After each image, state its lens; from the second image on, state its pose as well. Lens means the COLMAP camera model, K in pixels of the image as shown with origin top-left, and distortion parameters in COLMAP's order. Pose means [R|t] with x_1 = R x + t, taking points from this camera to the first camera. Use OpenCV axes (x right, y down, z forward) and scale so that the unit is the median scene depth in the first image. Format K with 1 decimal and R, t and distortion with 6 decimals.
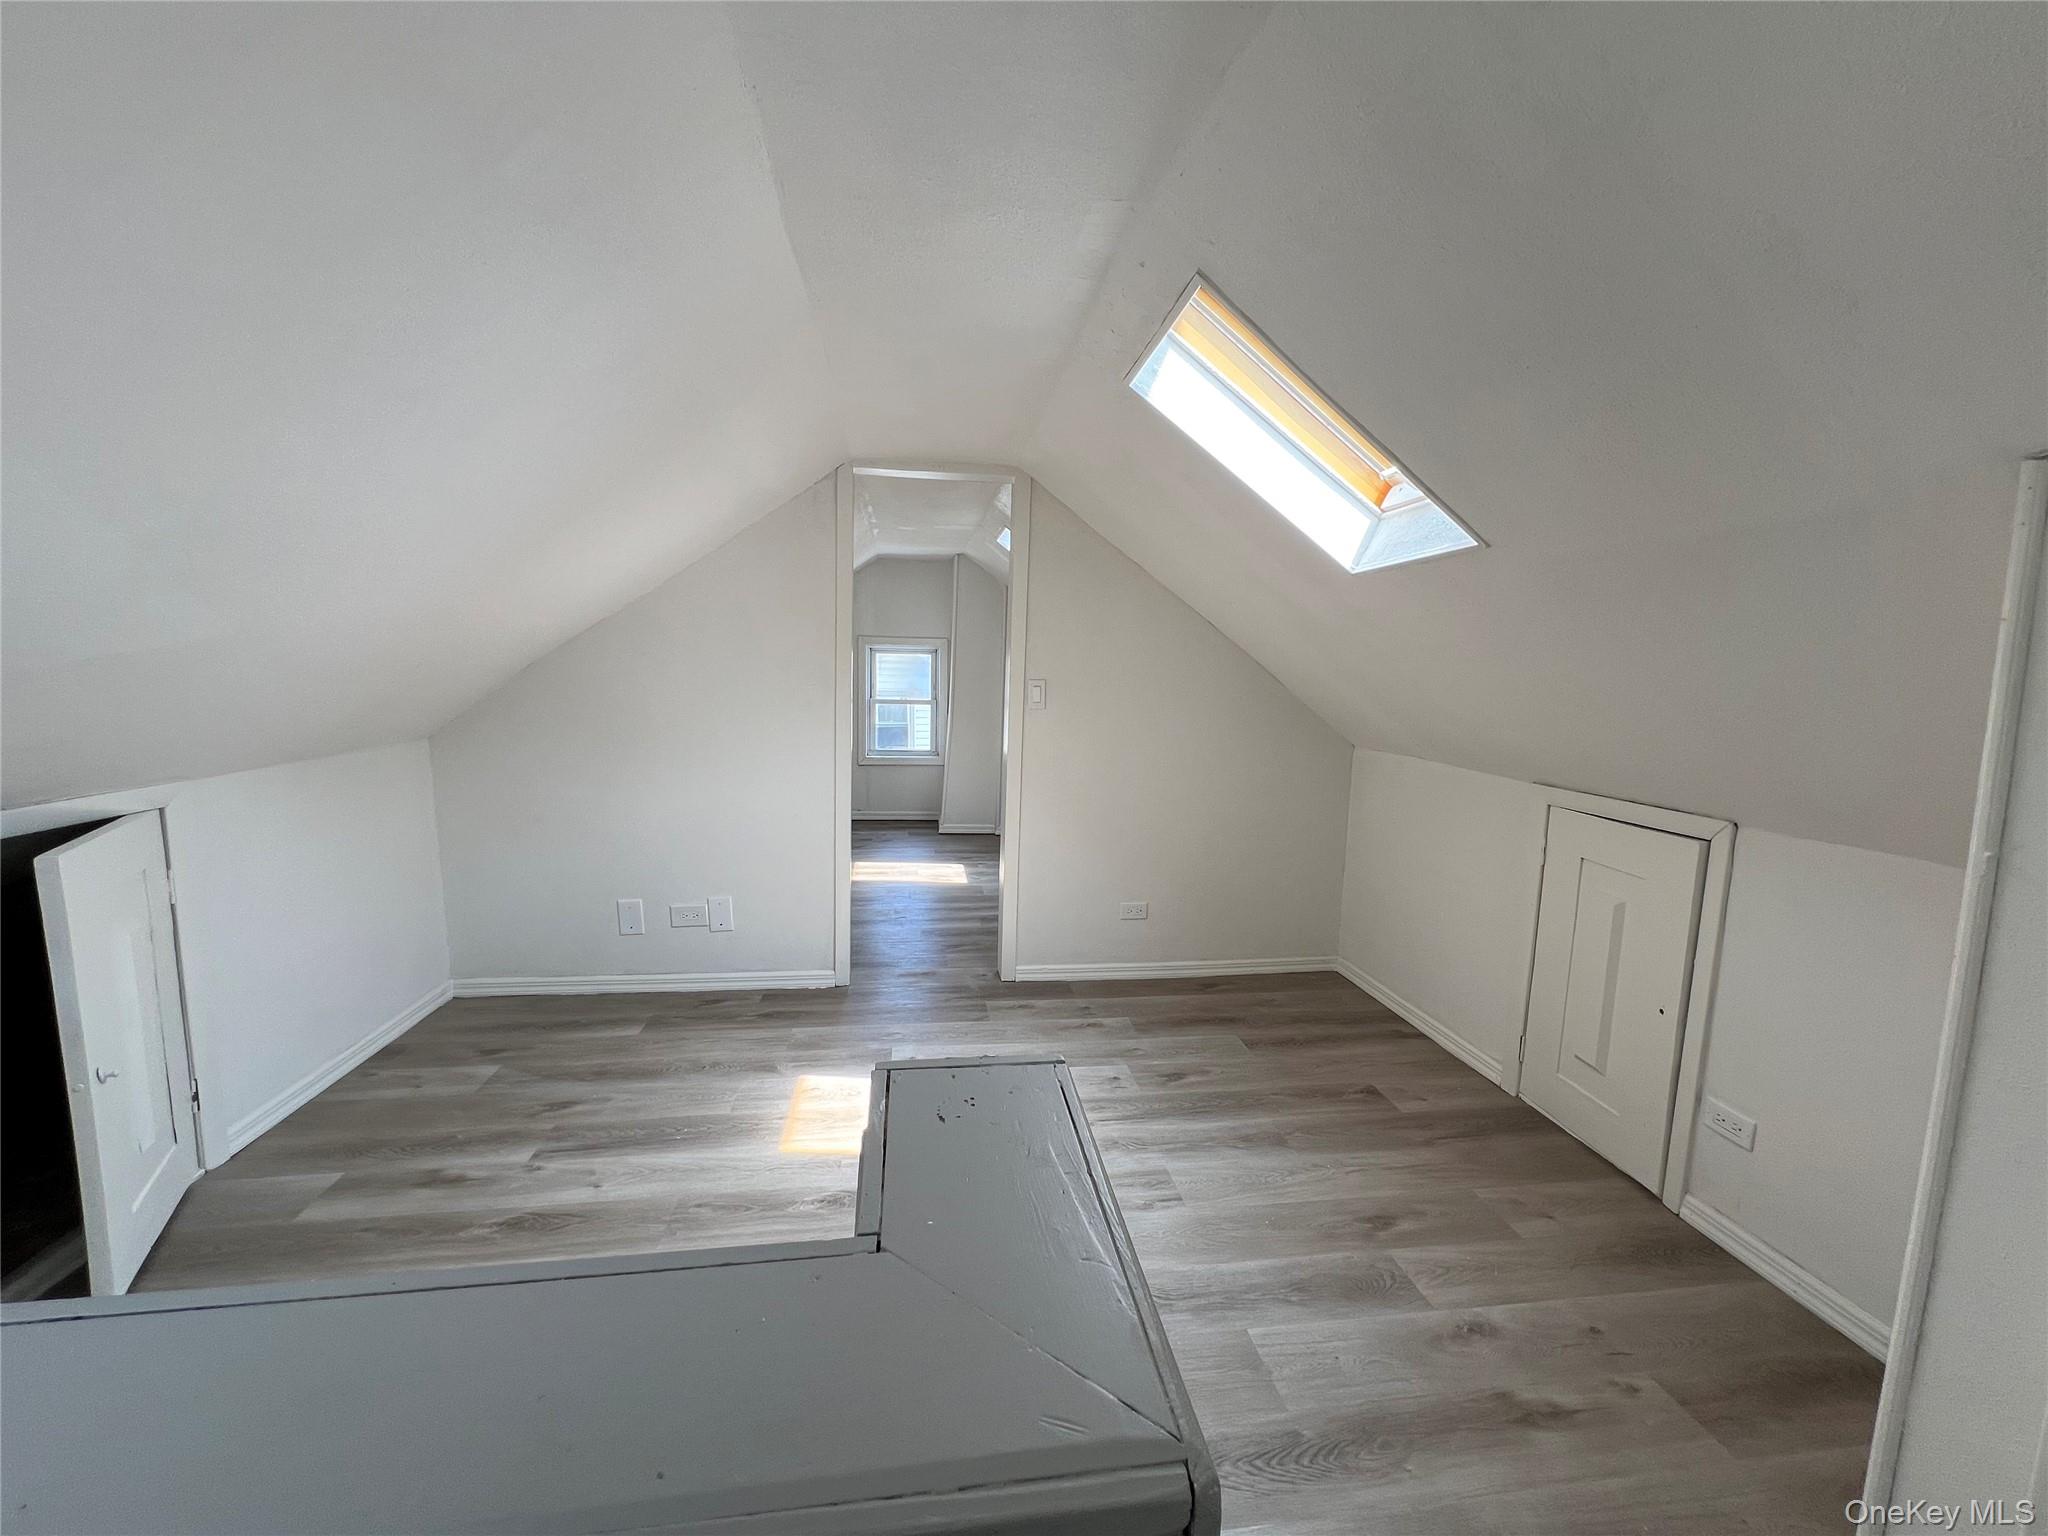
lens RADIAL K [[817.9, 0, 1029.0], [0, 817.9, 767.1], [0, 0, 1]] dist [-0.003635, 0.000675]
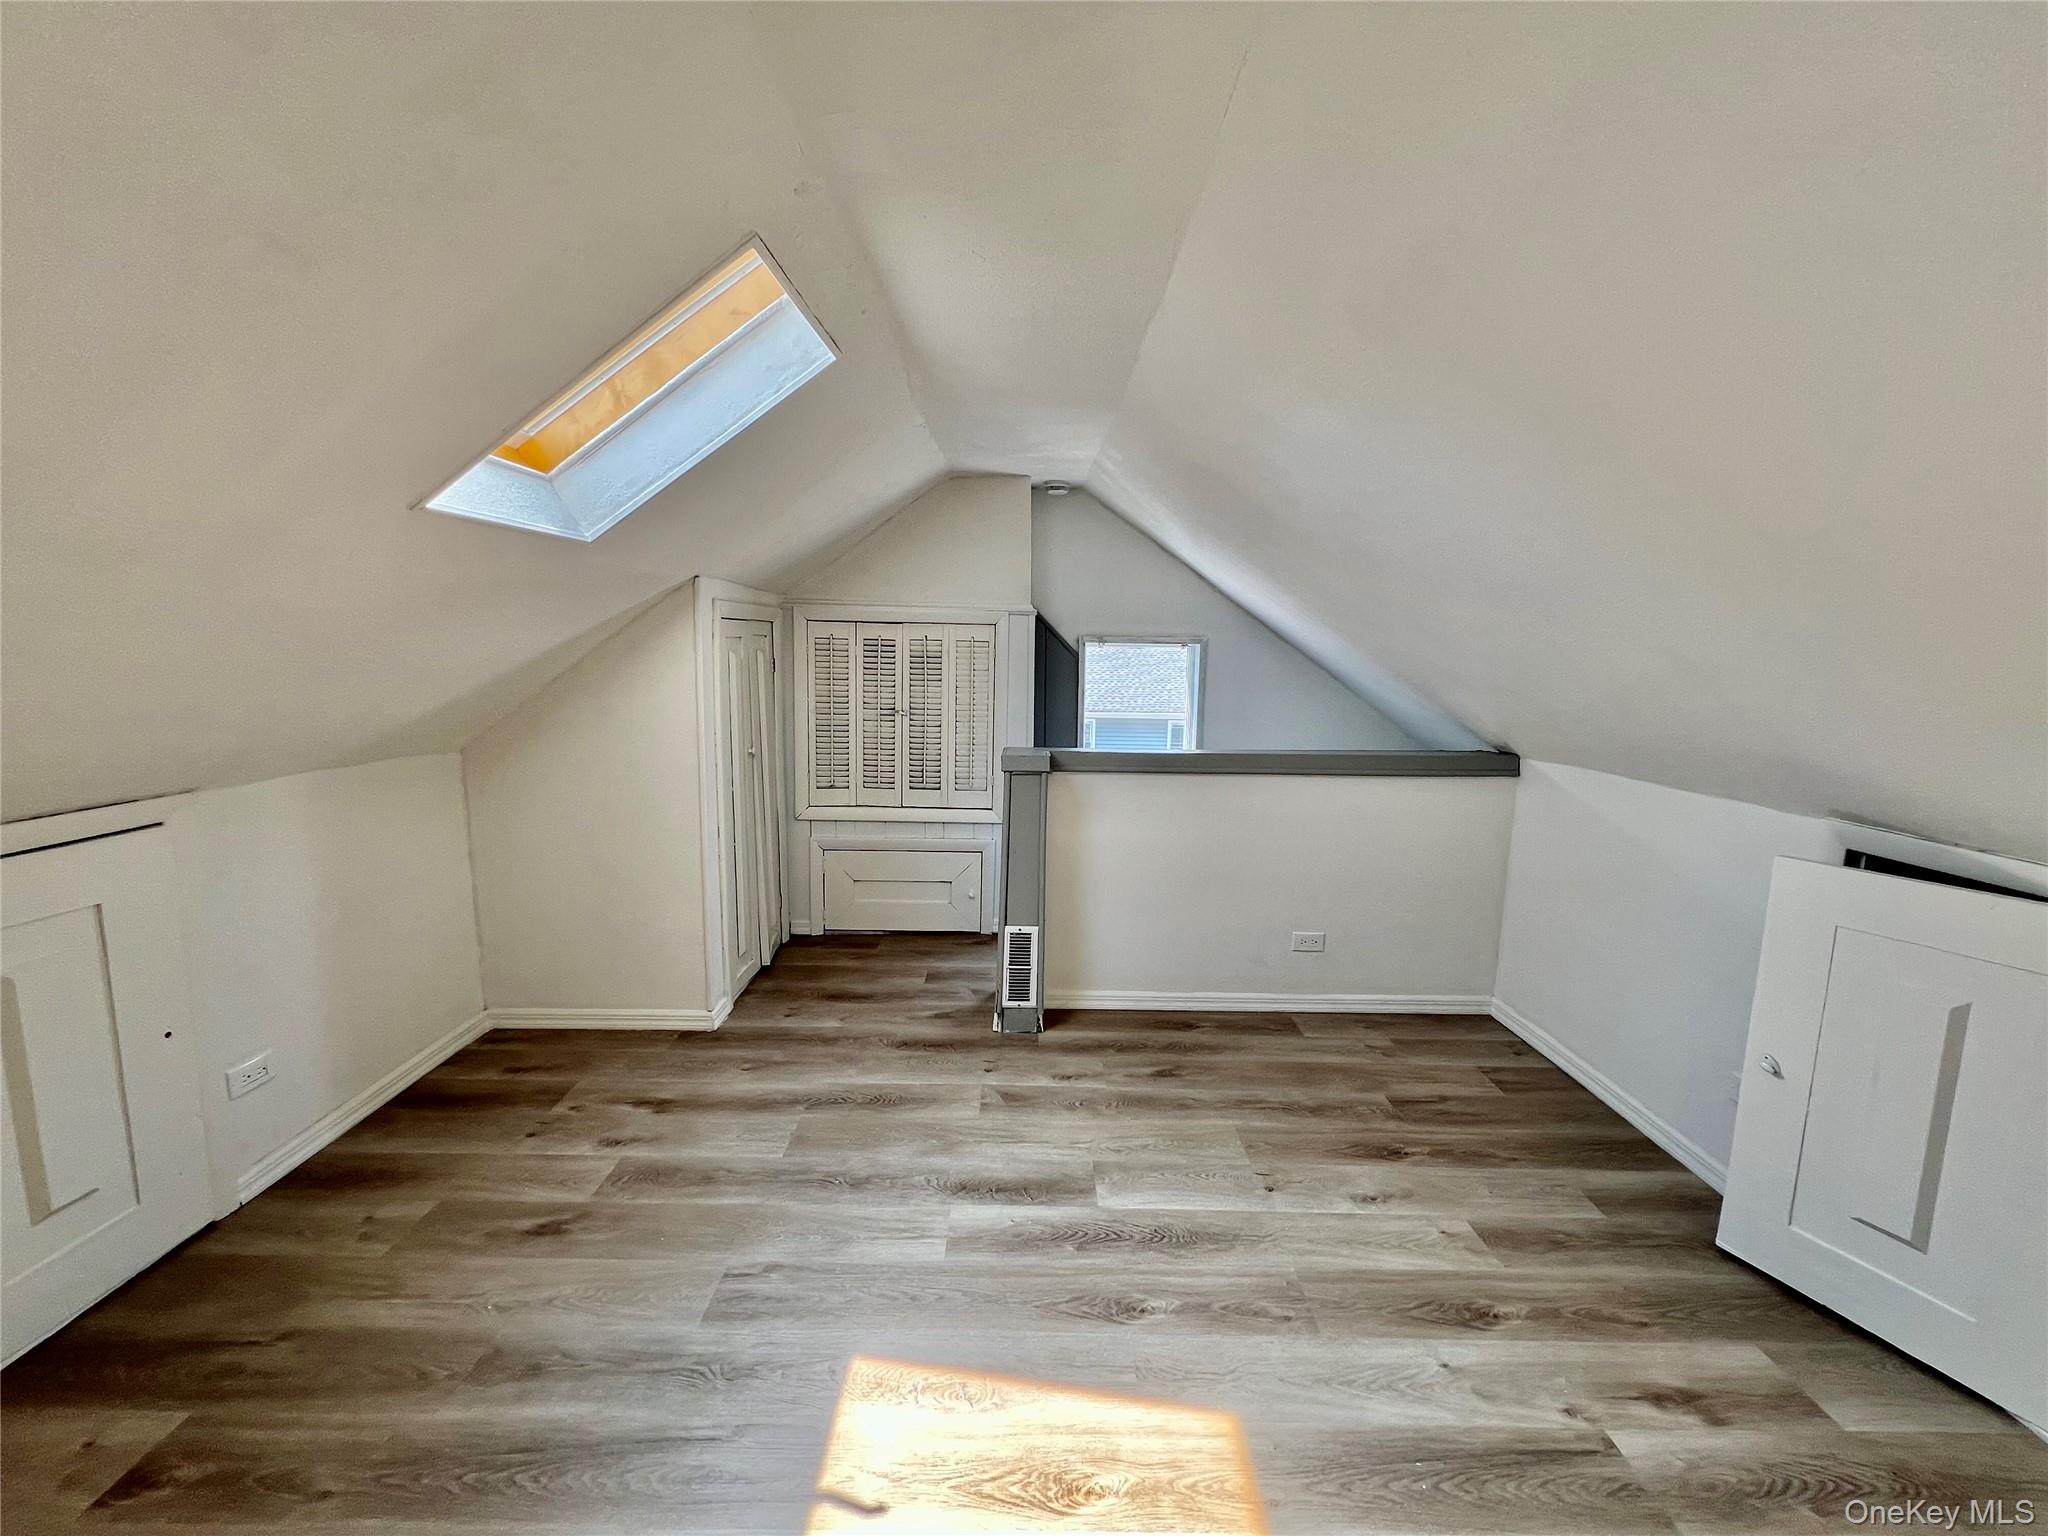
lens RADIAL K [[817.9, 0, 1028.1], [0, 817.9, 763.9], [0, 0, 1]] dist [-0.003635, 0.000675]
pose [[-0.989268, -0.058148, 0.134041, -0.214522], [-0.021041, 0.964531, 0.263128, -0.222040], [-0.144588, 0.257484, -0.955404, 1.652798]]
